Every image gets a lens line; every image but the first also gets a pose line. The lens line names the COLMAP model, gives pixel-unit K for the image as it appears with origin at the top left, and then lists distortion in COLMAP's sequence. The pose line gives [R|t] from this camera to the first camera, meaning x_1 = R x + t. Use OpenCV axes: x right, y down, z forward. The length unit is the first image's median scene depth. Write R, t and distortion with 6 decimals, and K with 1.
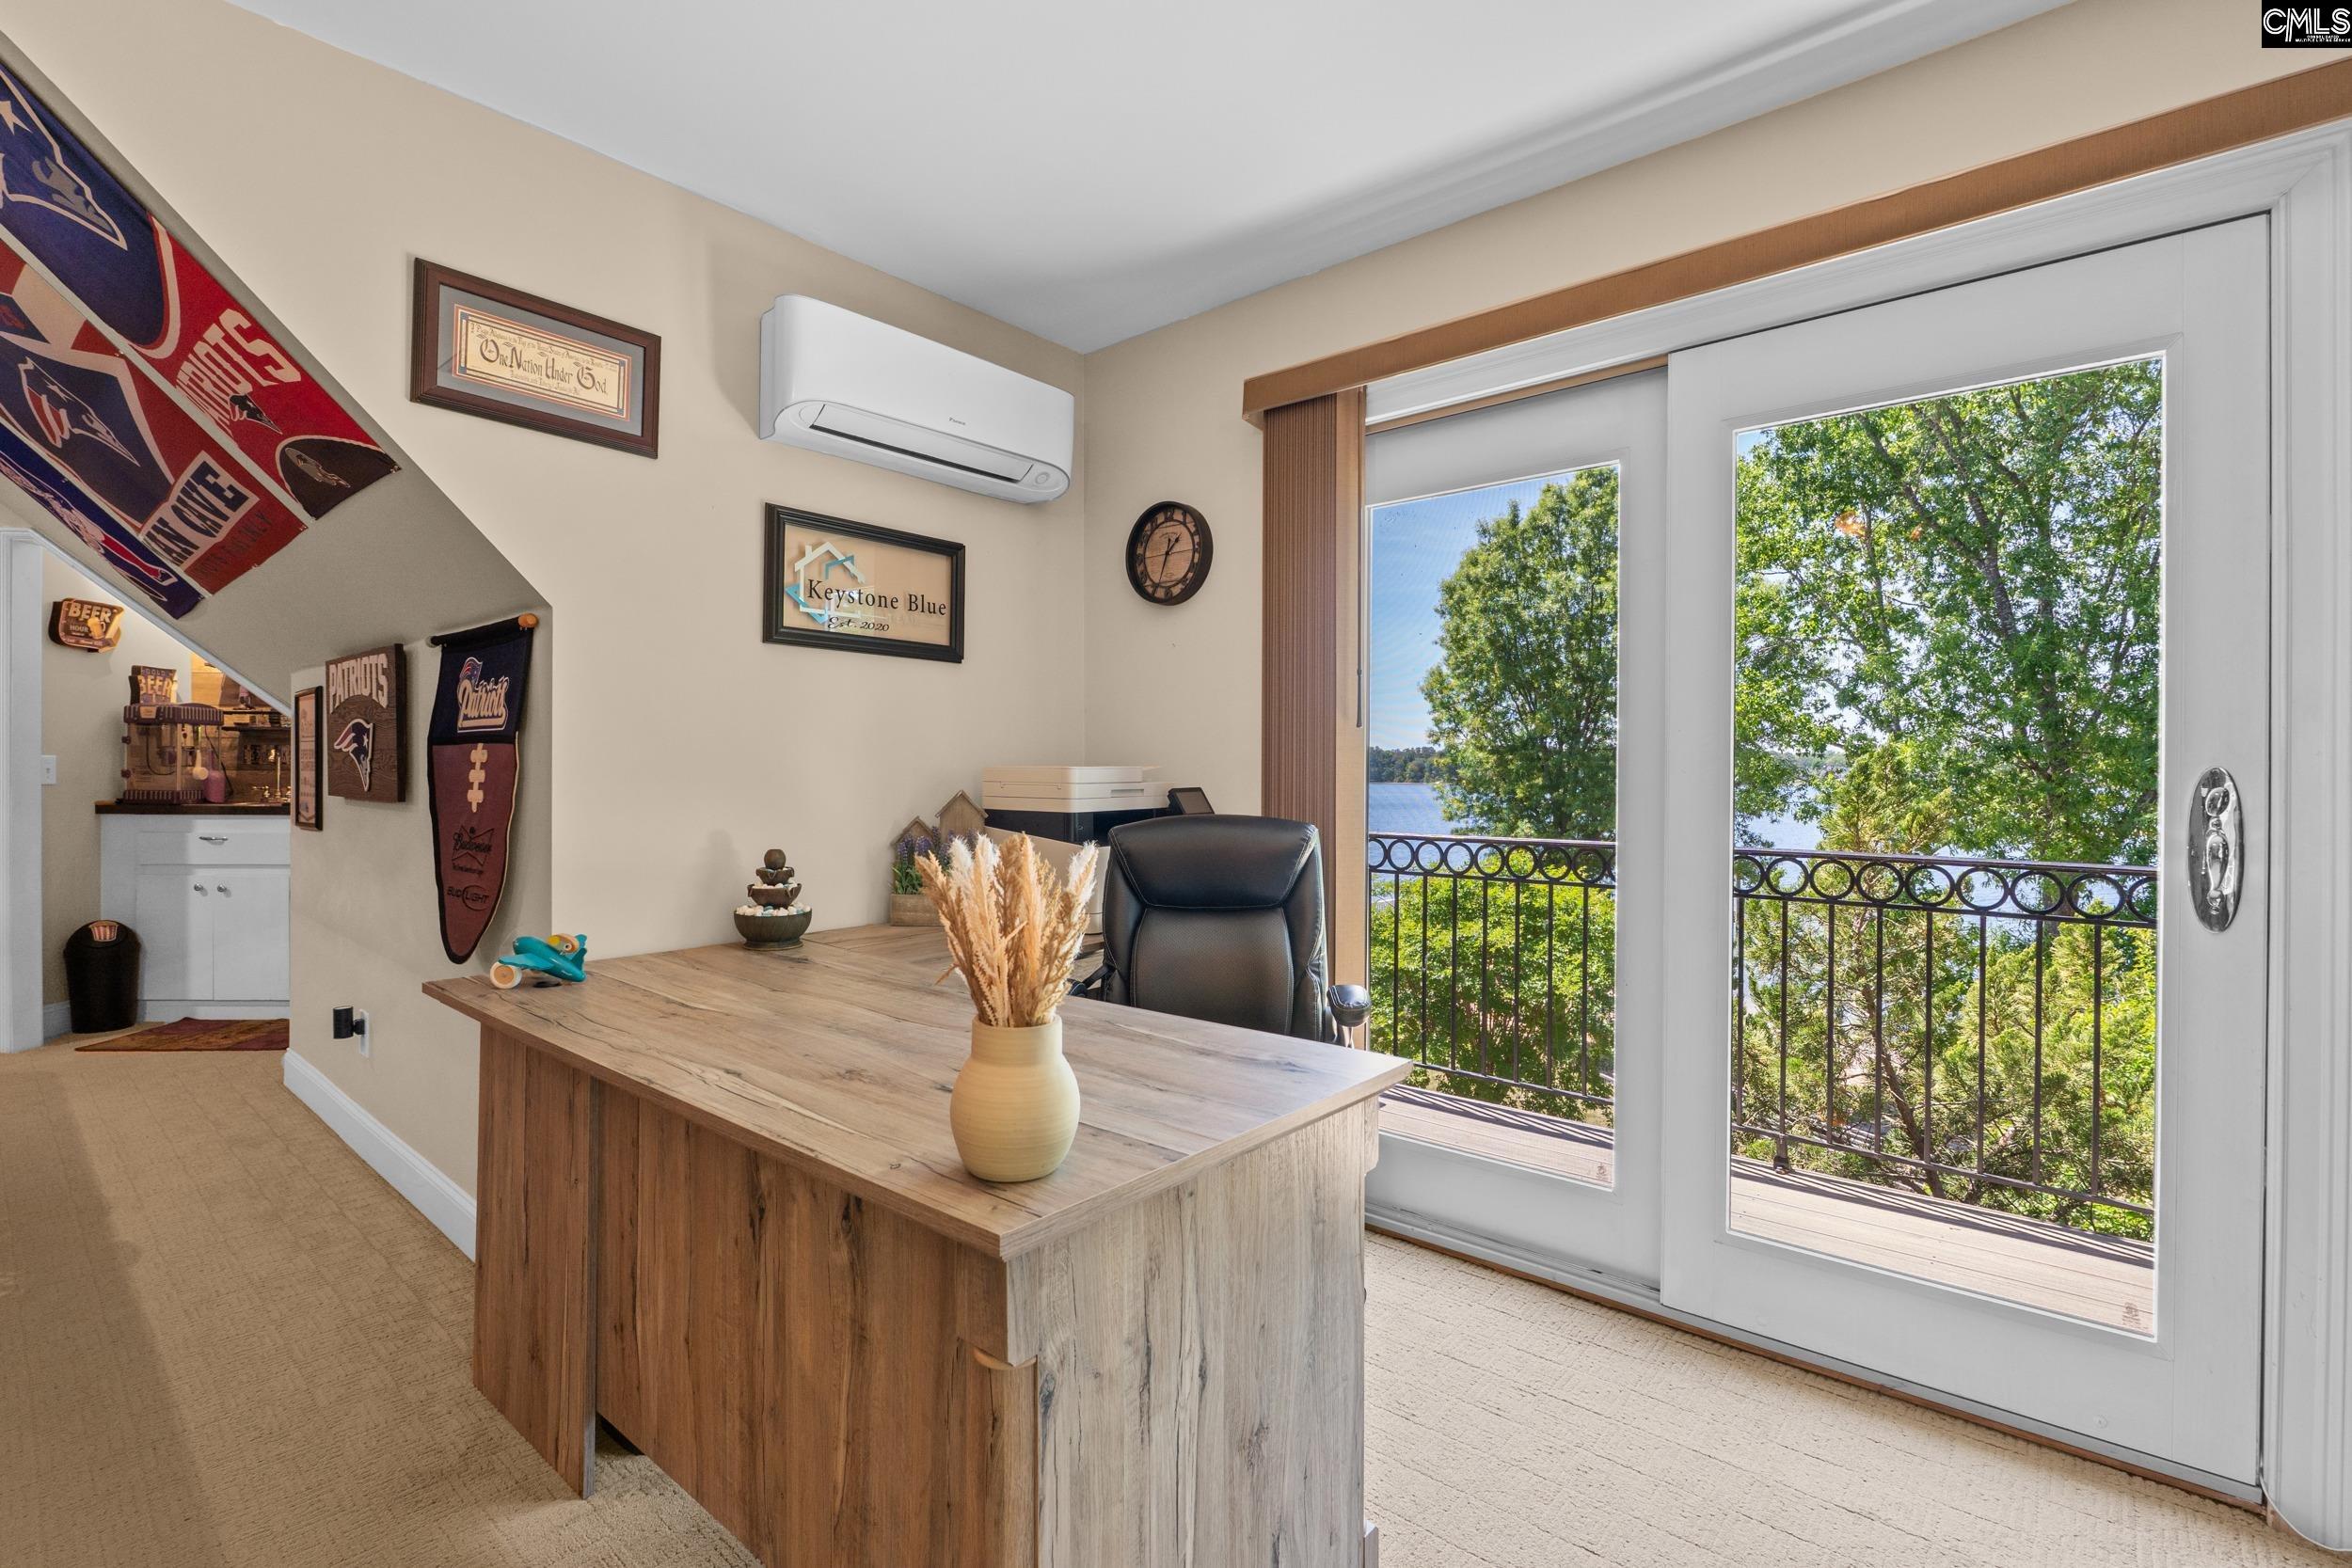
lens RADIAL K [[1067.3, 0, 1156.0], [0, 1067.3, 786.2], [0, 0, 1]] dist [-0.009500, -0.000274]
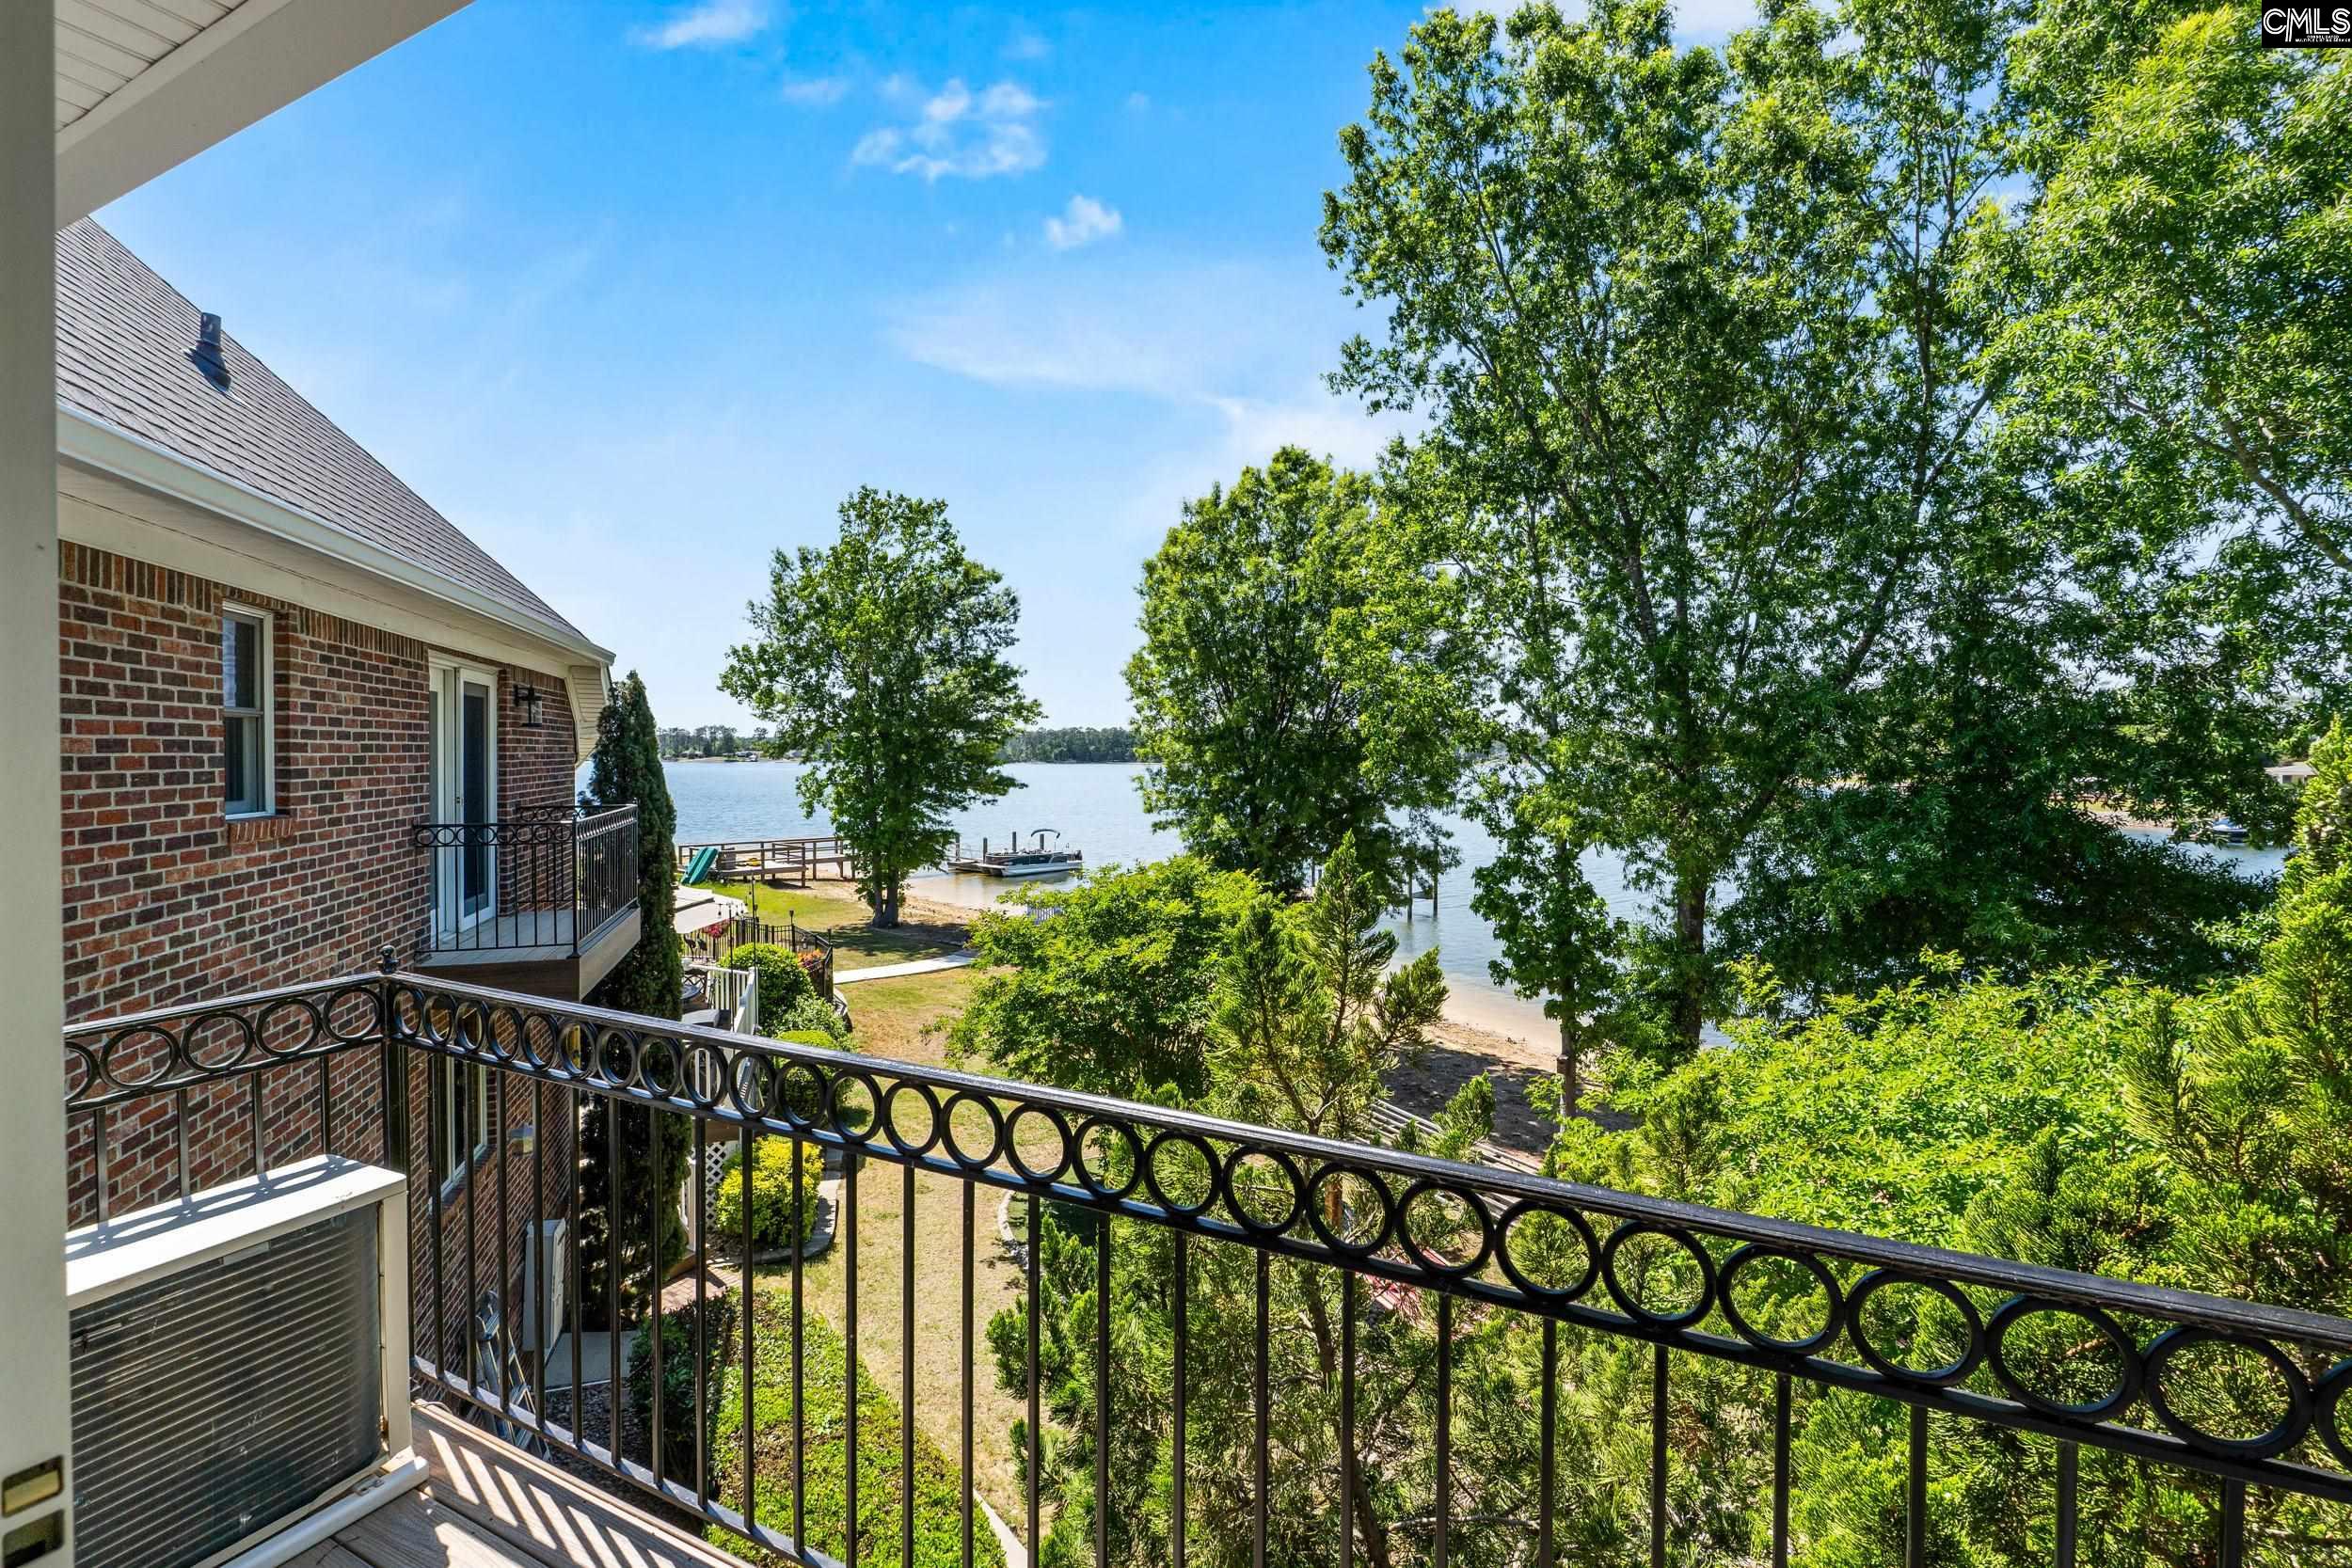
lens RADIAL K [[1067.3, 0, 1178.8], [0, 1067.3, 780.7], [0, 0, 1]] dist [-0.009500, -0.000274]
pose [[0.968756, -0.002877, 0.247997, 0.102608], [-0.000509, 0.999908, 0.013586, -0.014781], [-0.248013, -0.013288, 0.968665, 0.111439]]
